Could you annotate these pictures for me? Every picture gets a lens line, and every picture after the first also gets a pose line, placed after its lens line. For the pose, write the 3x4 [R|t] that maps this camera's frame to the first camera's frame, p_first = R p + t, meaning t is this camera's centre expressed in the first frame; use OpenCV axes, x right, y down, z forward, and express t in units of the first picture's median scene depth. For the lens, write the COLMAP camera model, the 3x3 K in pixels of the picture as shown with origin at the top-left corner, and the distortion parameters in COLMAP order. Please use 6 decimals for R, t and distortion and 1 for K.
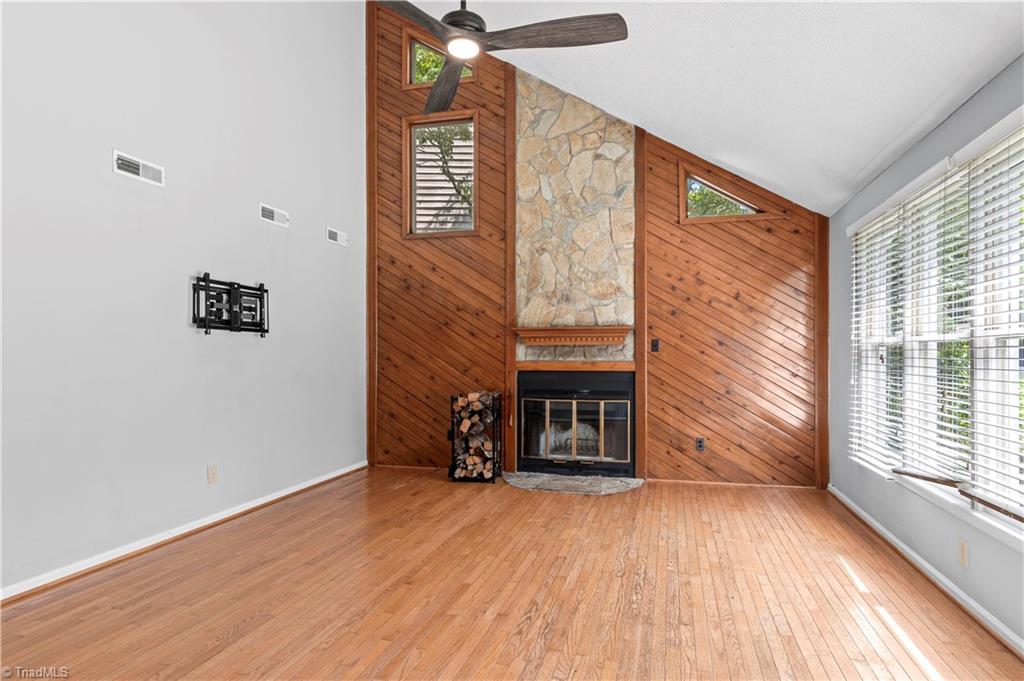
lens RADIAL K [[549.3, 0, 545.1], [0, 549.3, 357.7], [0, 0, 1]] dist [-0.000369, -0.000738]
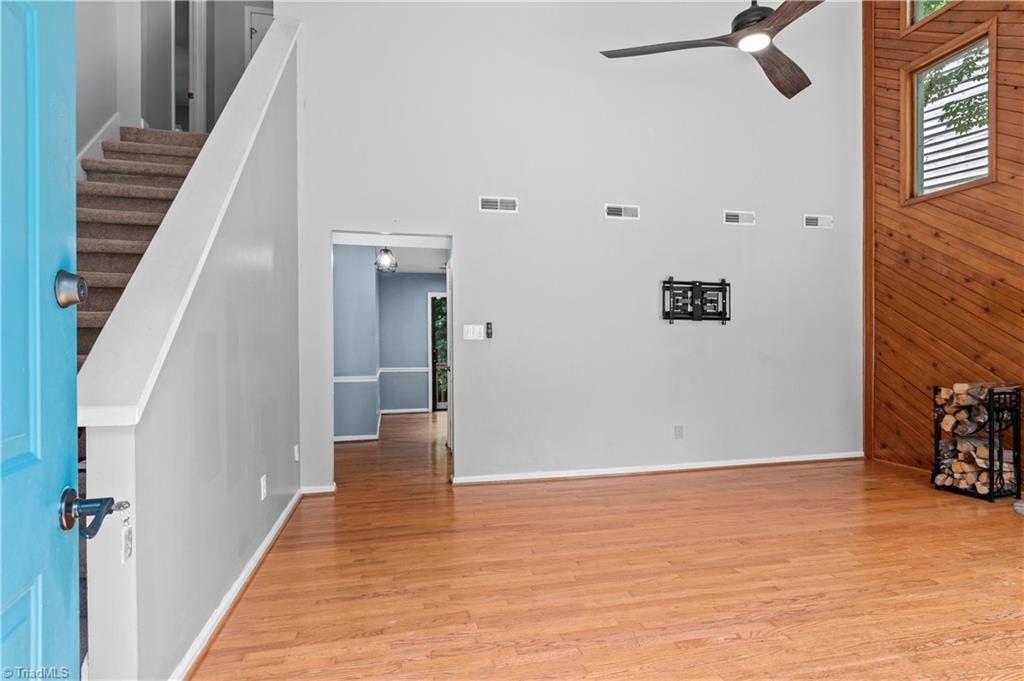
lens RADIAL K [[577.3, 0, 531.6], [0, 577.3, 348.3], [0, 0, 1]] dist [0.003069, 0.000748]
pose [[0.459799, -0.001579, -0.888022, 0.393261], [0.002372, 0.999997, -0.000550, 0.013641], [0.888020, -0.001853, 0.459801, 0.062796]]
